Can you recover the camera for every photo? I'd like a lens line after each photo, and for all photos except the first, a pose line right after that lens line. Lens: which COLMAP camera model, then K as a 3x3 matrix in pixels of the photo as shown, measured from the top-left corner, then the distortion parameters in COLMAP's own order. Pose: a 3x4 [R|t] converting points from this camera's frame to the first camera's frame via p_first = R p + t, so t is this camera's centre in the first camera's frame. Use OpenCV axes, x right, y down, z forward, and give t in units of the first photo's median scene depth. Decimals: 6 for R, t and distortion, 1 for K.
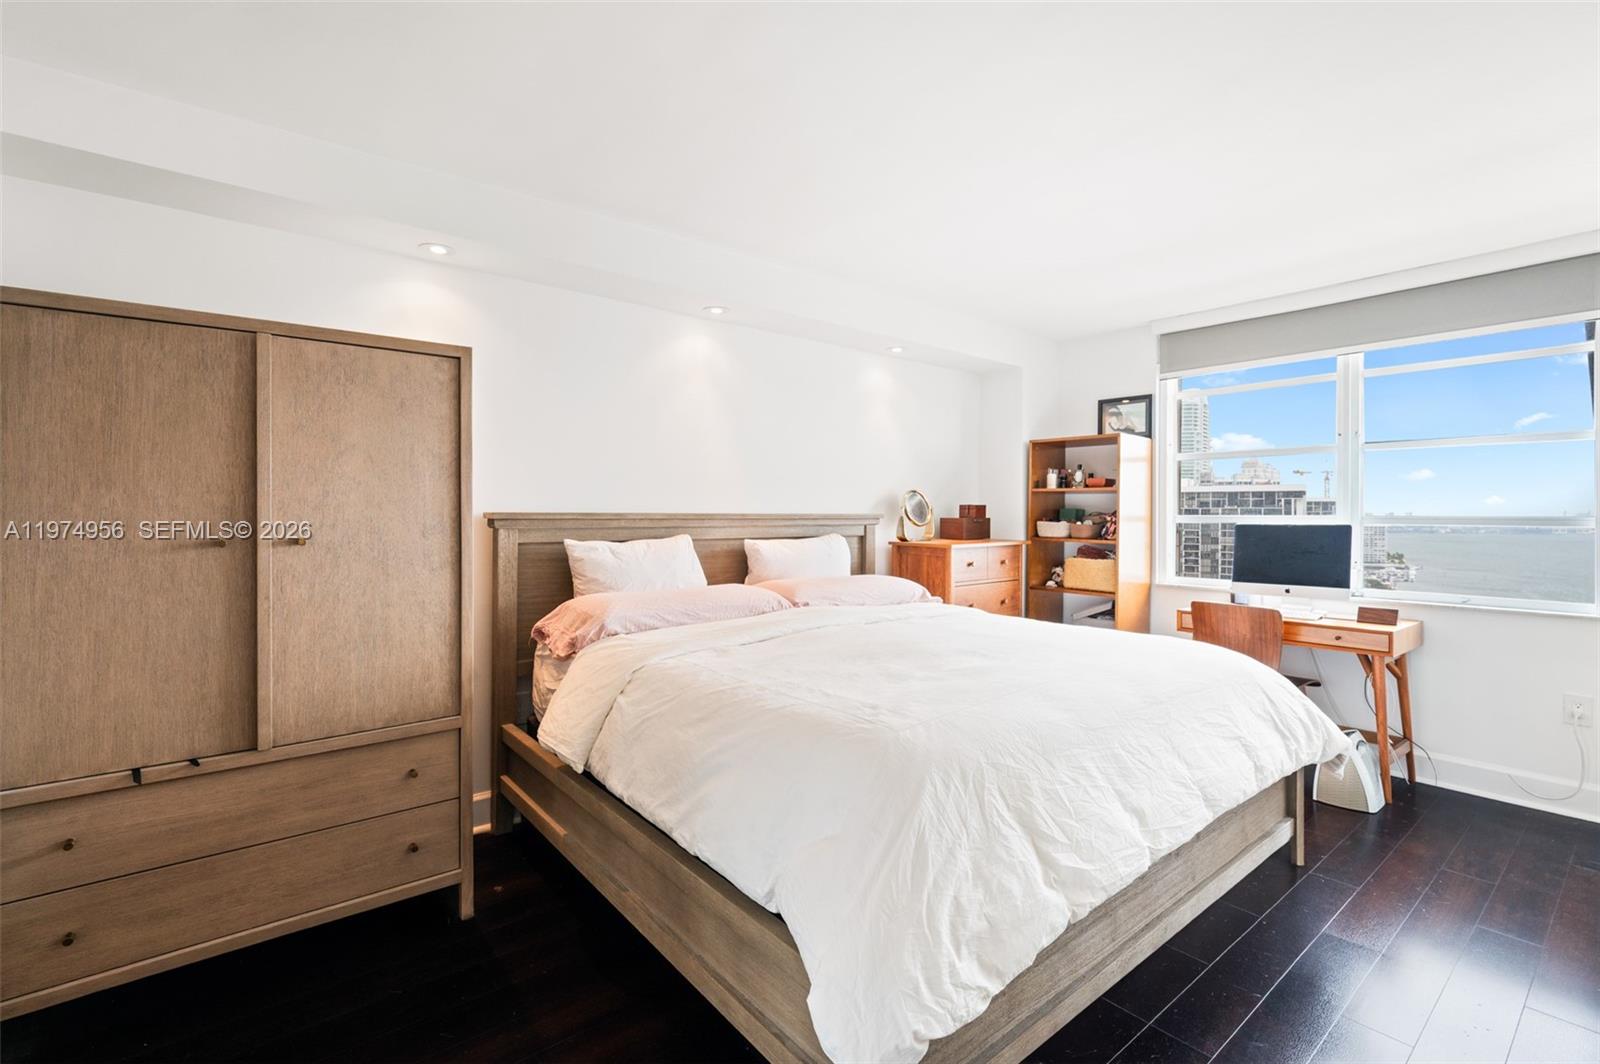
lens RADIAL K [[717.7, 0, 804.2], [0, 717.7, 528.0], [0, 0, 1]] dist [0.009376, 0.000184]
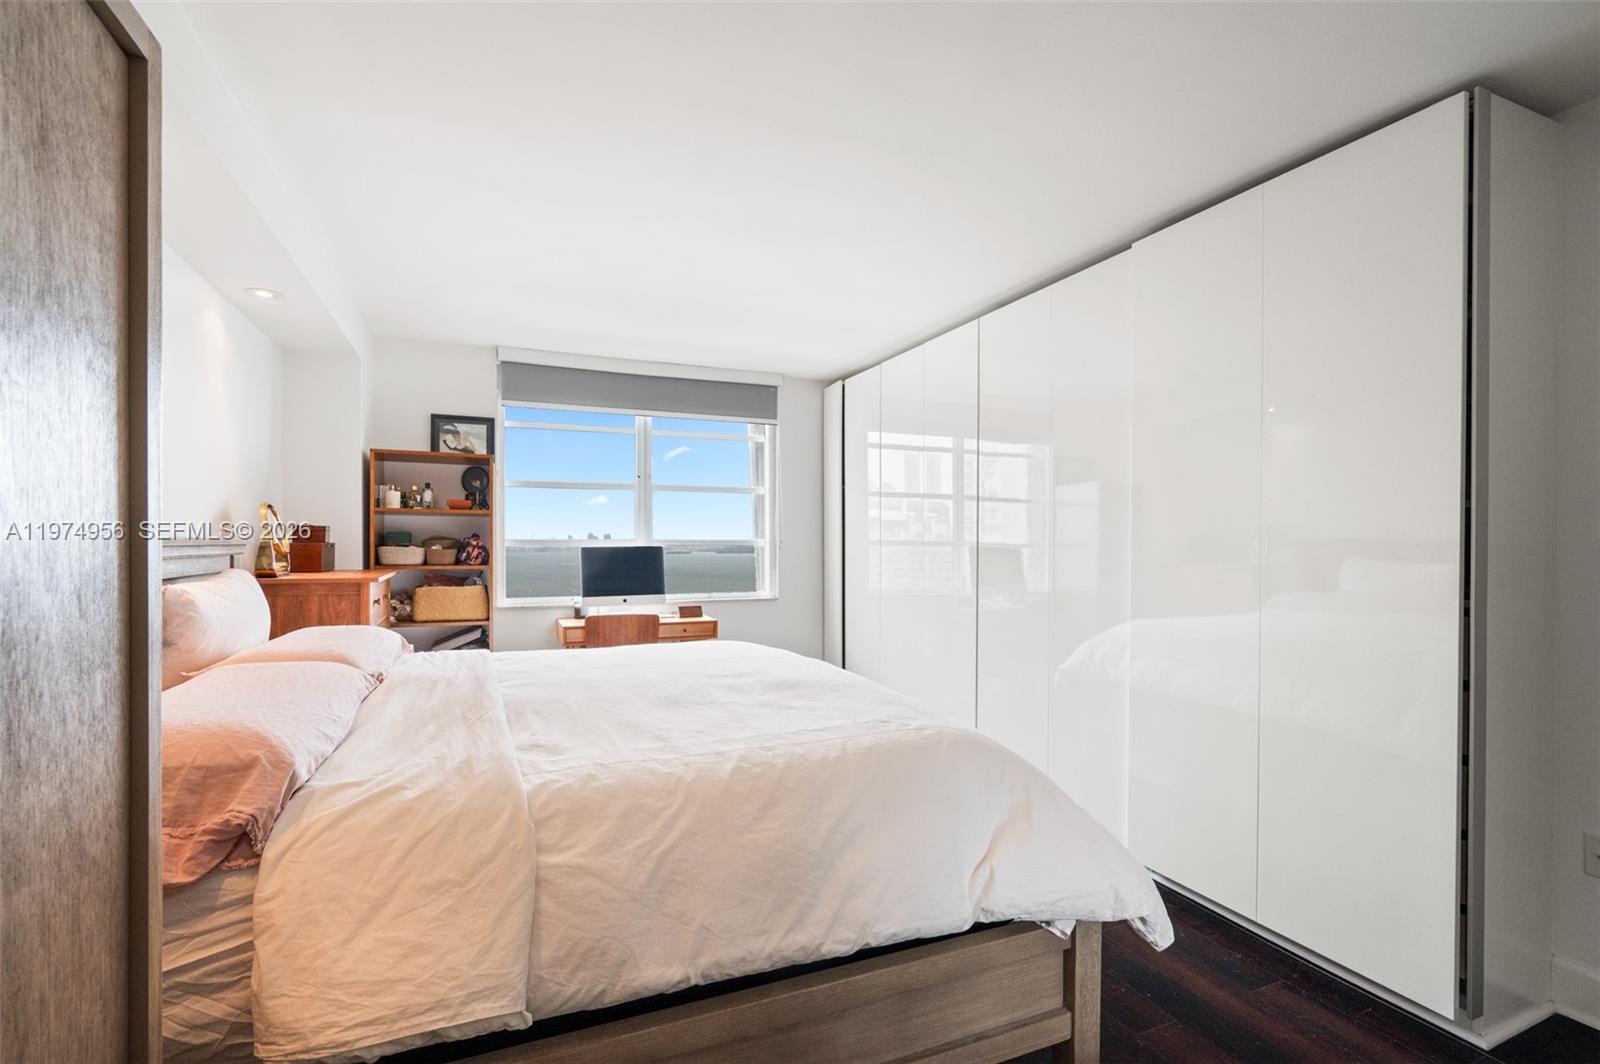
lens RADIAL K [[717.7, 0, 804.7], [0, 717.7, 544.5], [0, 0, 1]] dist [0.009376, 0.000184]
pose [[0.278453, -0.008056, 0.960416, -0.367662], [0.016132, 0.999863, 0.003710, -0.007292], [-0.960315, 0.014460, 0.278544, 0.311818]]
